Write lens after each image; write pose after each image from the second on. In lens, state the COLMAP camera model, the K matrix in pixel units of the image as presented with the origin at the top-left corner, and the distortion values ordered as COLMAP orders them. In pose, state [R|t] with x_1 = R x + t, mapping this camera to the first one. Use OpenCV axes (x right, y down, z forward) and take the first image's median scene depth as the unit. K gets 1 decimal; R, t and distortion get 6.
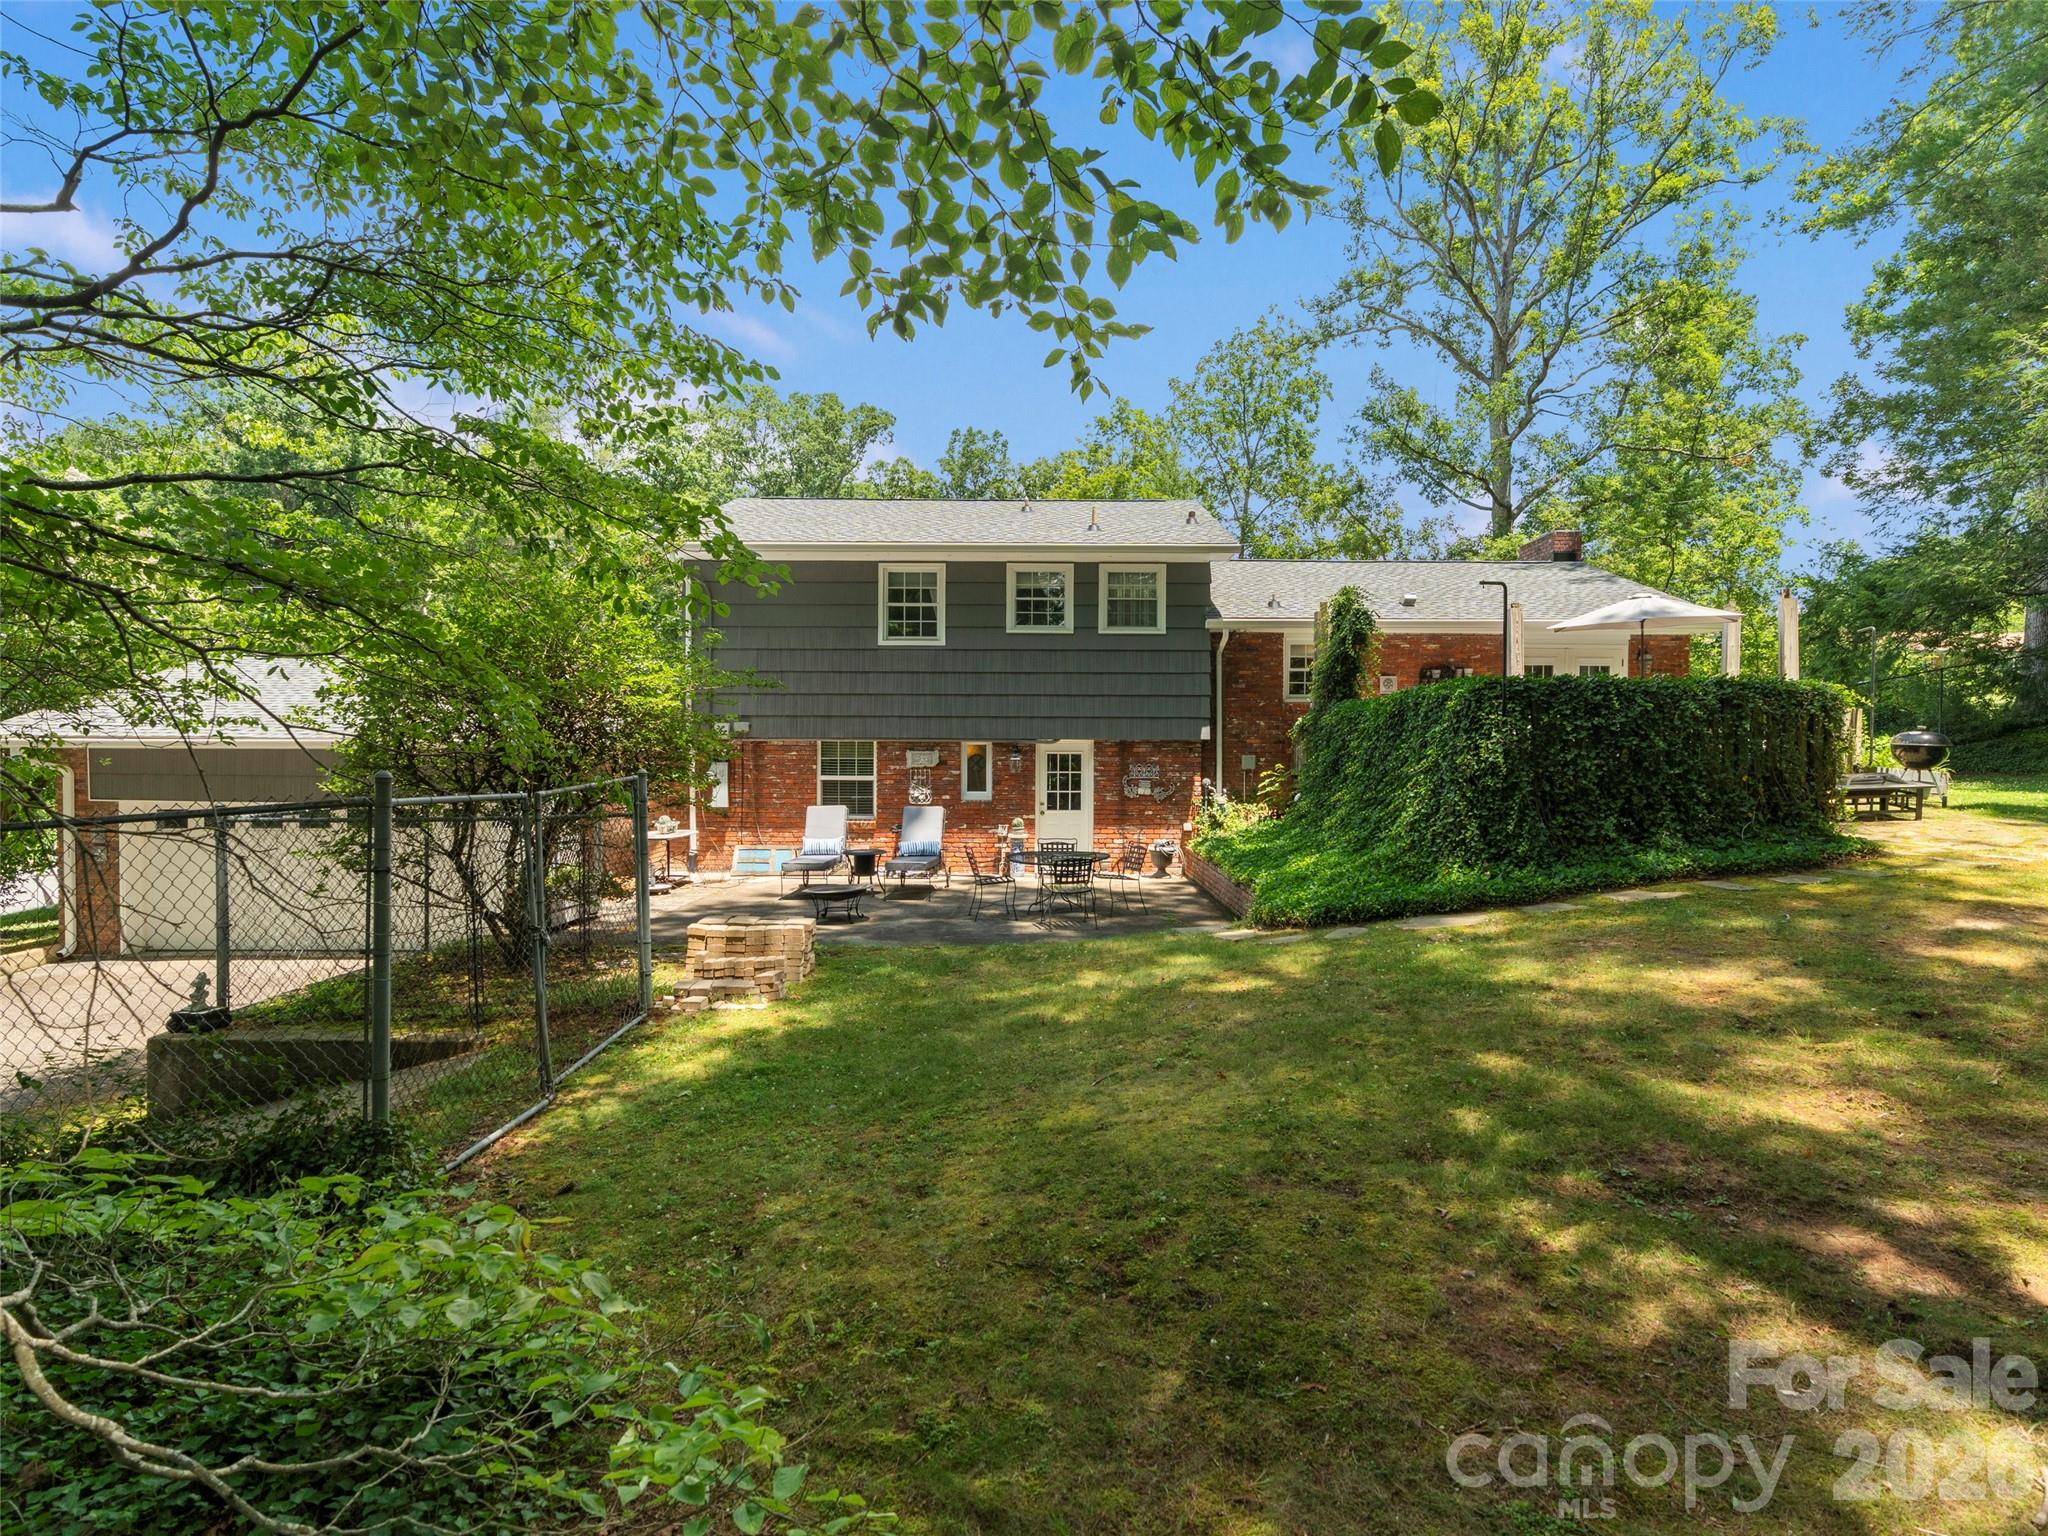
lens RADIAL K [[1044.1, 0, 1019.3], [0, 1044.1, 757.6], [0, 0, 1]] dist [-0.012528, 0.003586]
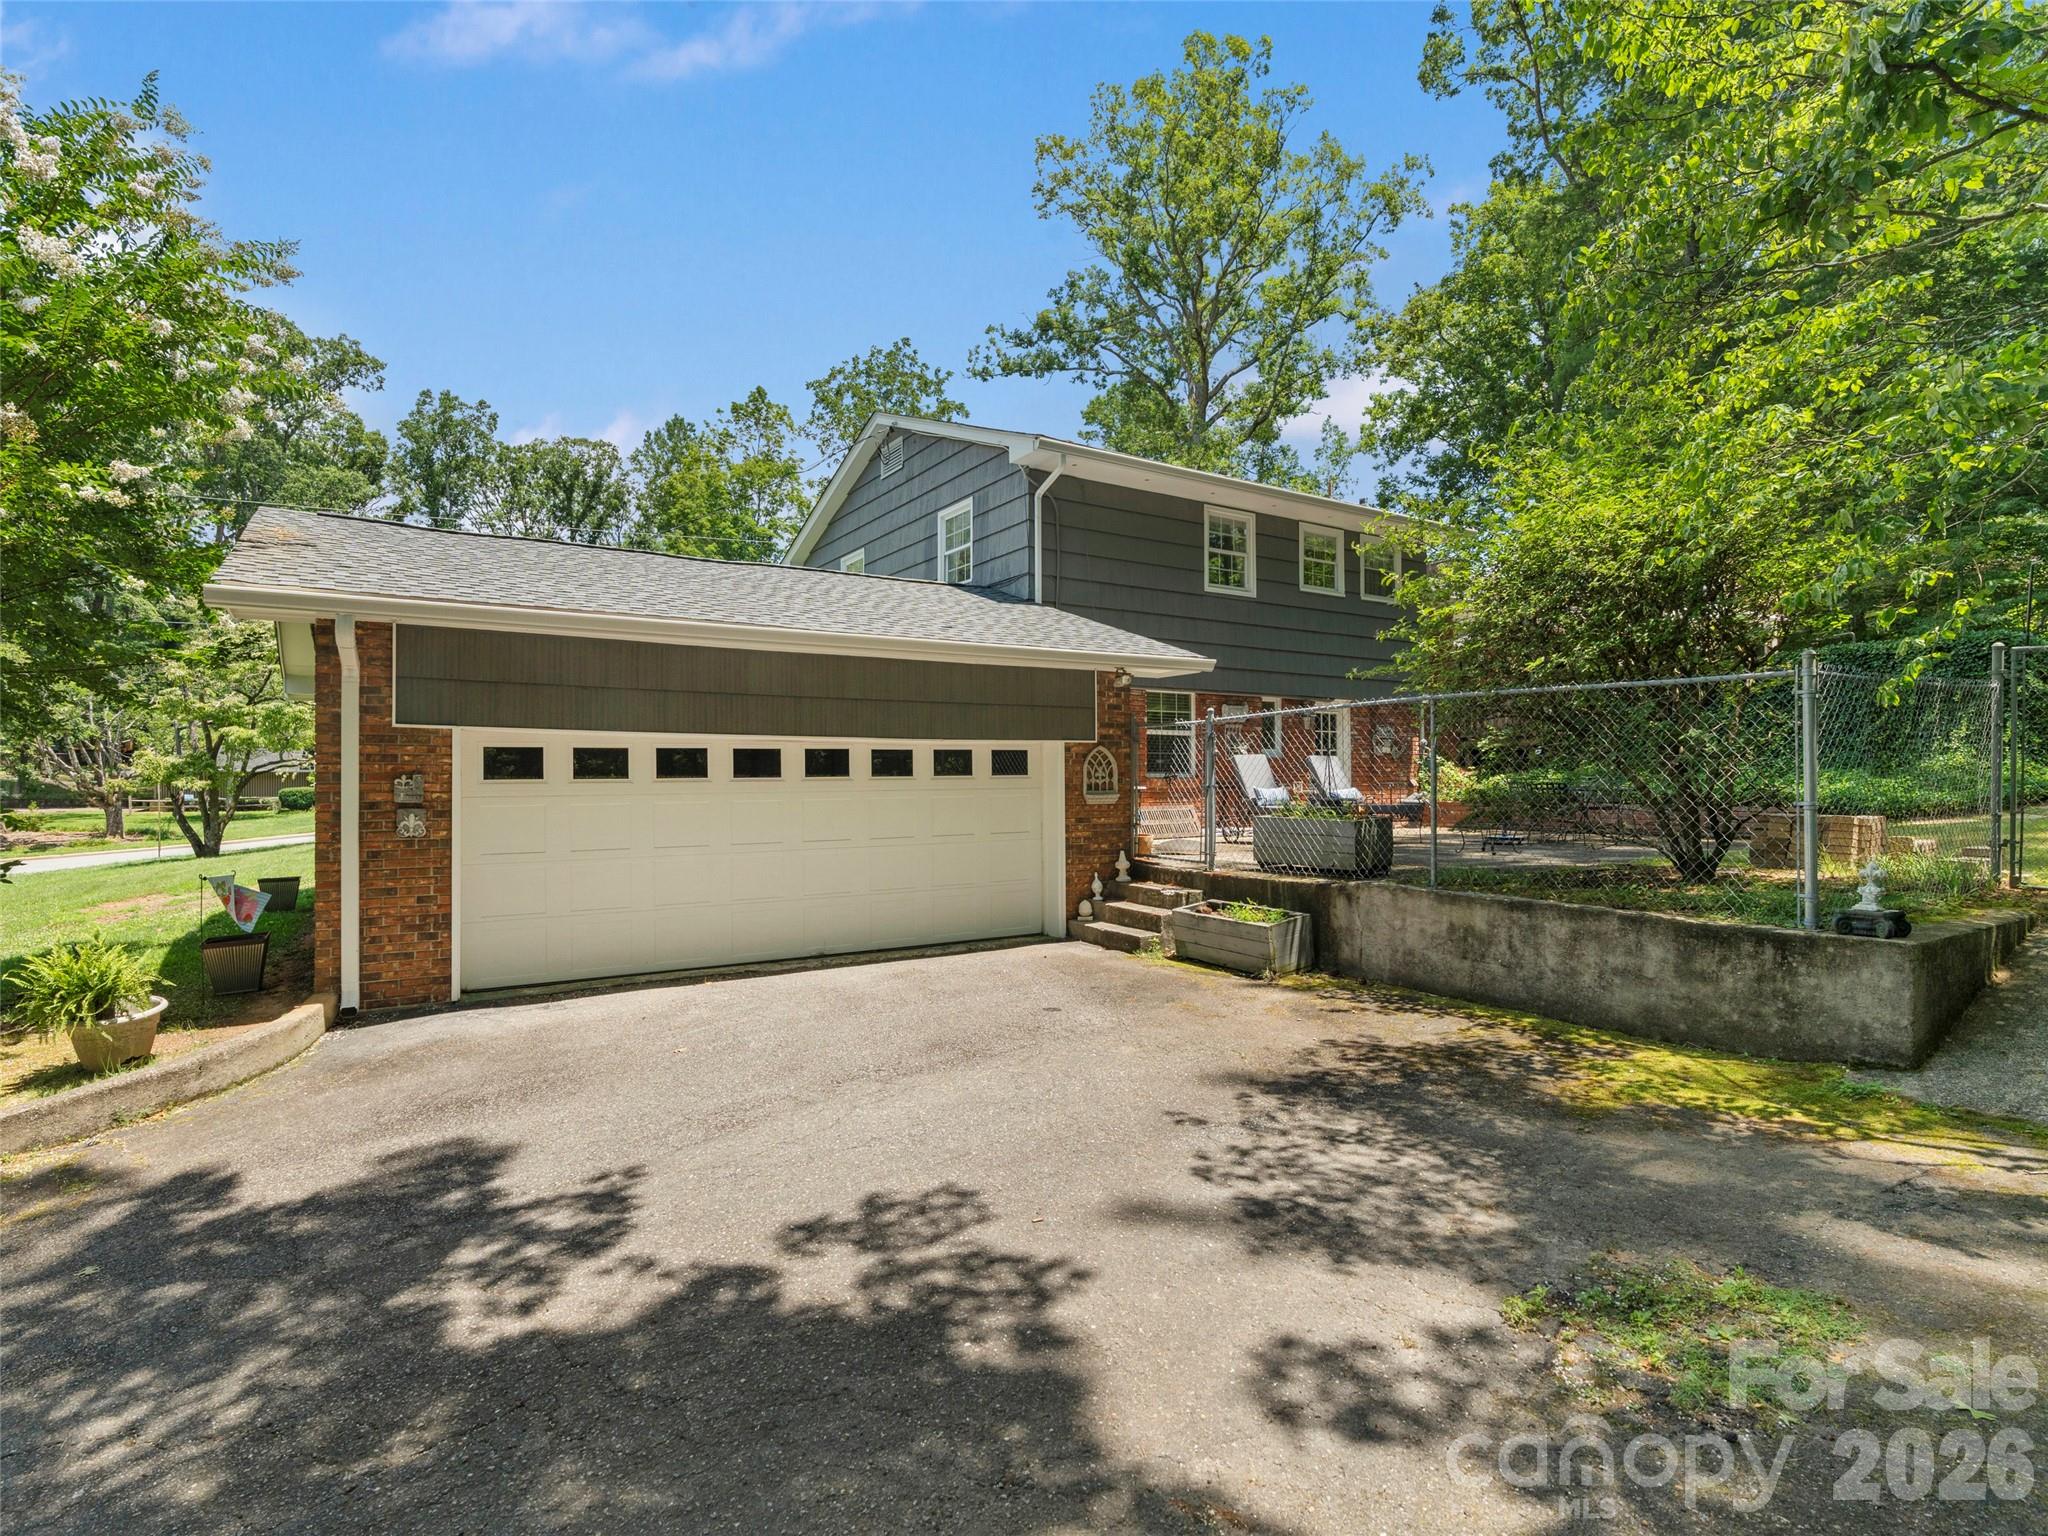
lens RADIAL K [[1044.1, 0, 977.2], [0, 1044.1, 767.3], [0, 0, 1]] dist [-0.012528, 0.003586]
pose [[0.840551, 0.002646, 0.541726, -0.810955], [0.009285, 0.999771, -0.019290, 0.066614], [-0.541653, 0.021245, 0.840334, 0.325371]]
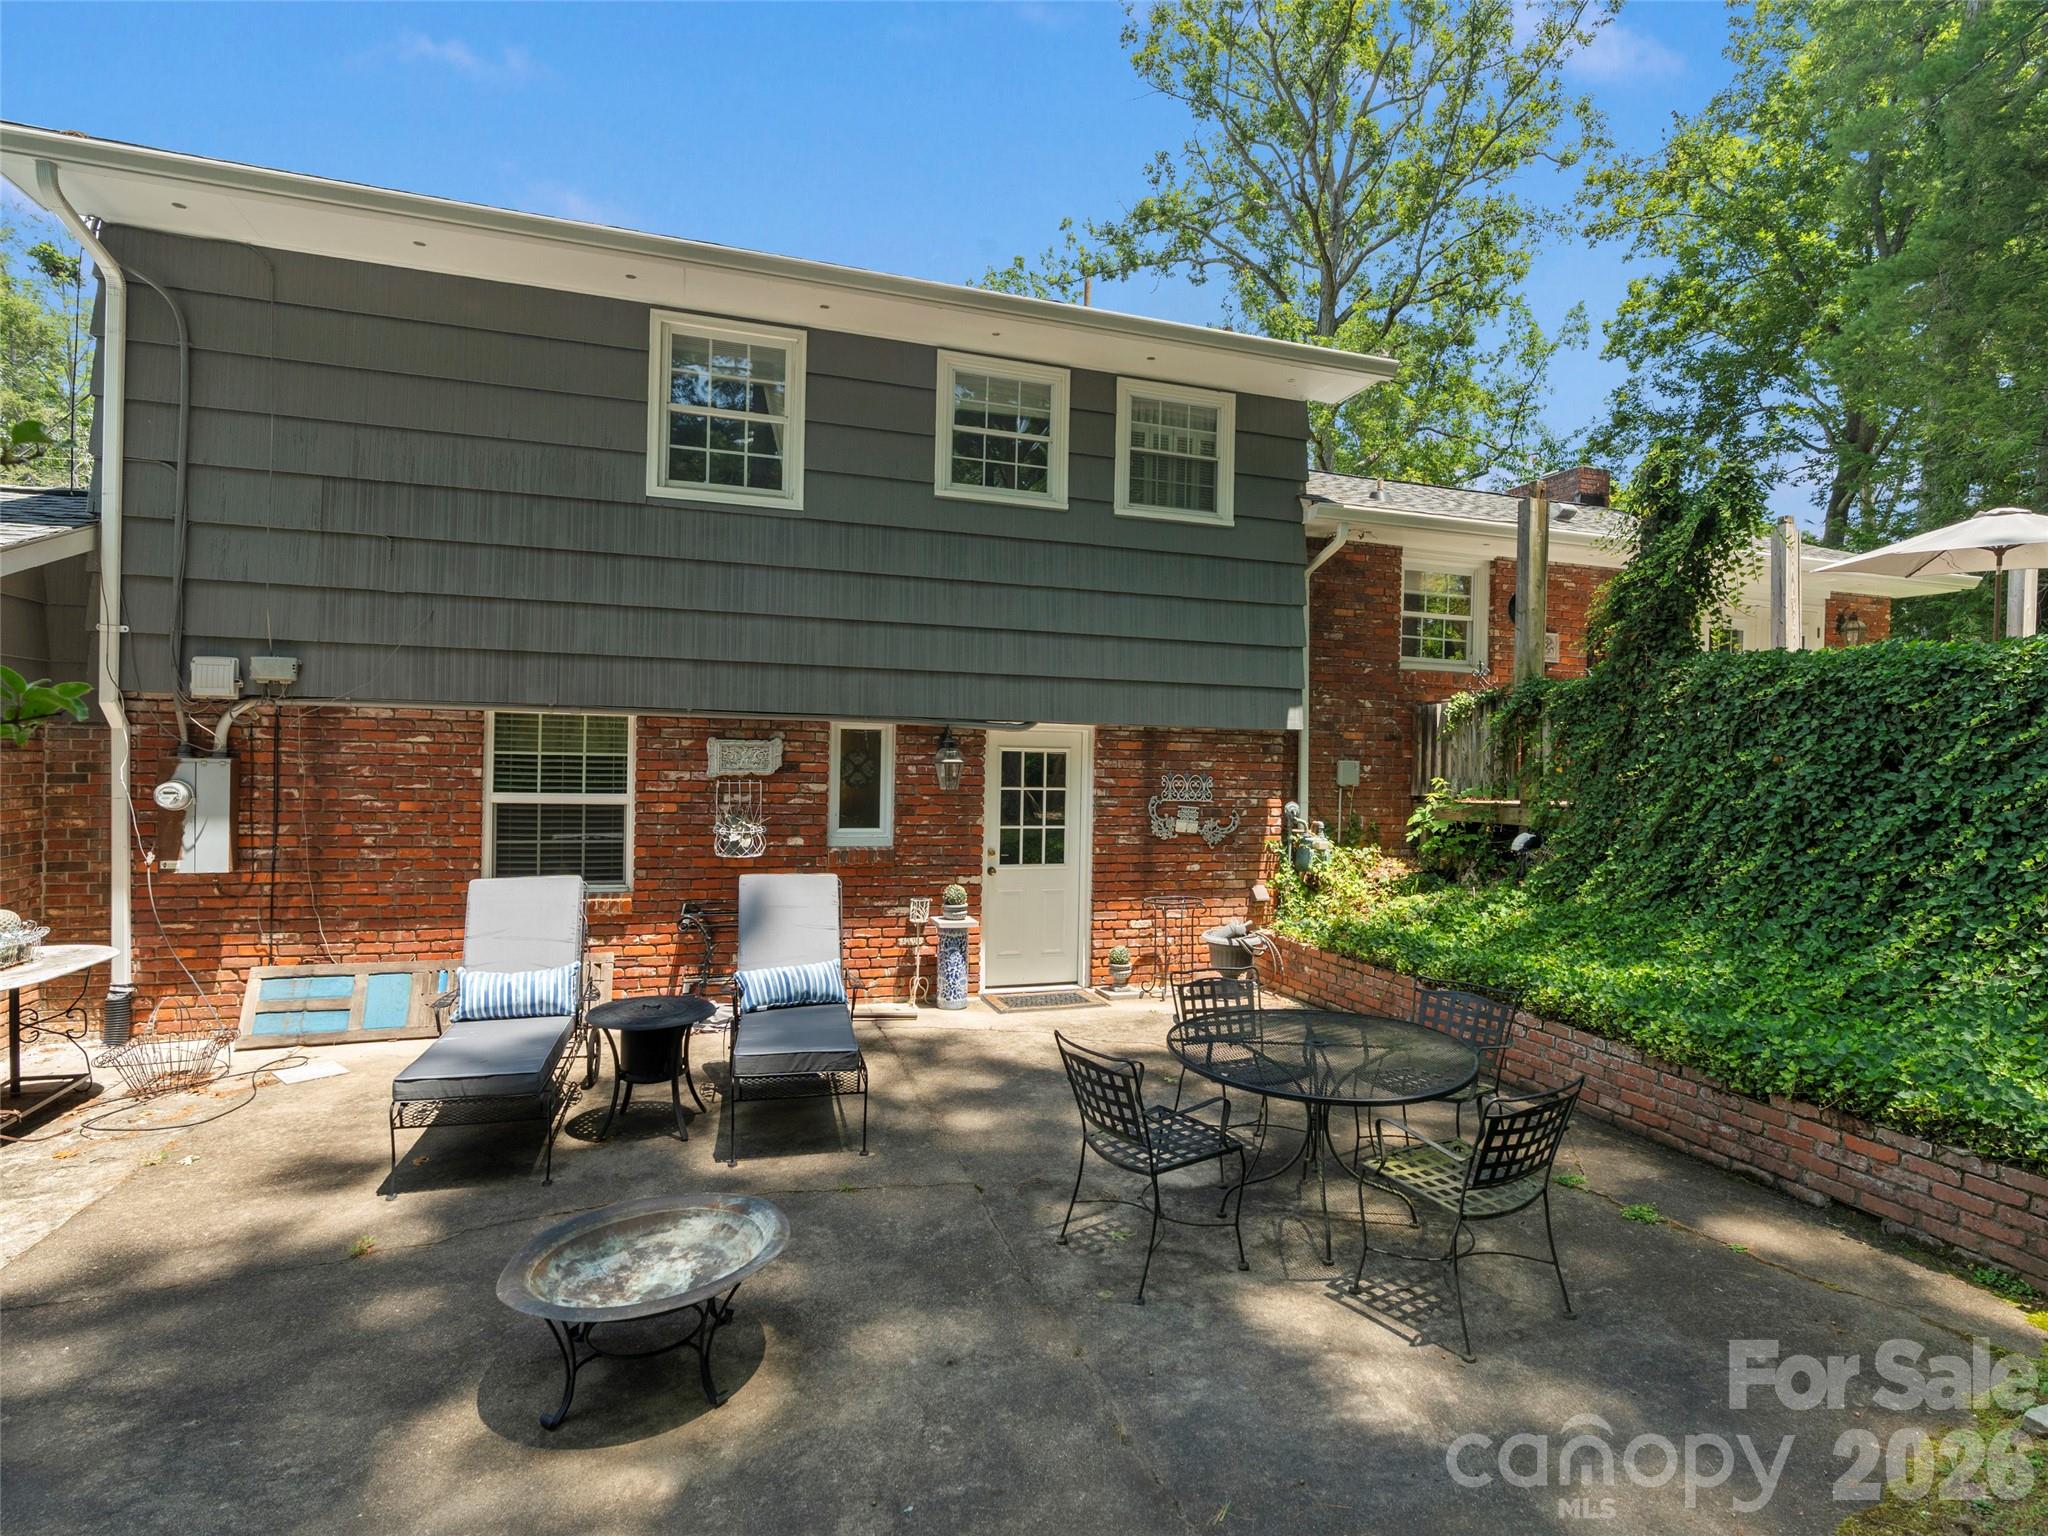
lens RADIAL K [[1044.1, 0, 1037.0], [0, 1044.1, 766.3], [0, 0, 1]] dist [-0.012528, 0.003586]
pose [[0.940632, 0.013155, 0.339174, -0.127100], [-0.014704, 0.999890, 0.001997, 0.002116], [-0.339110, -0.006866, 0.940722, 0.532285]]
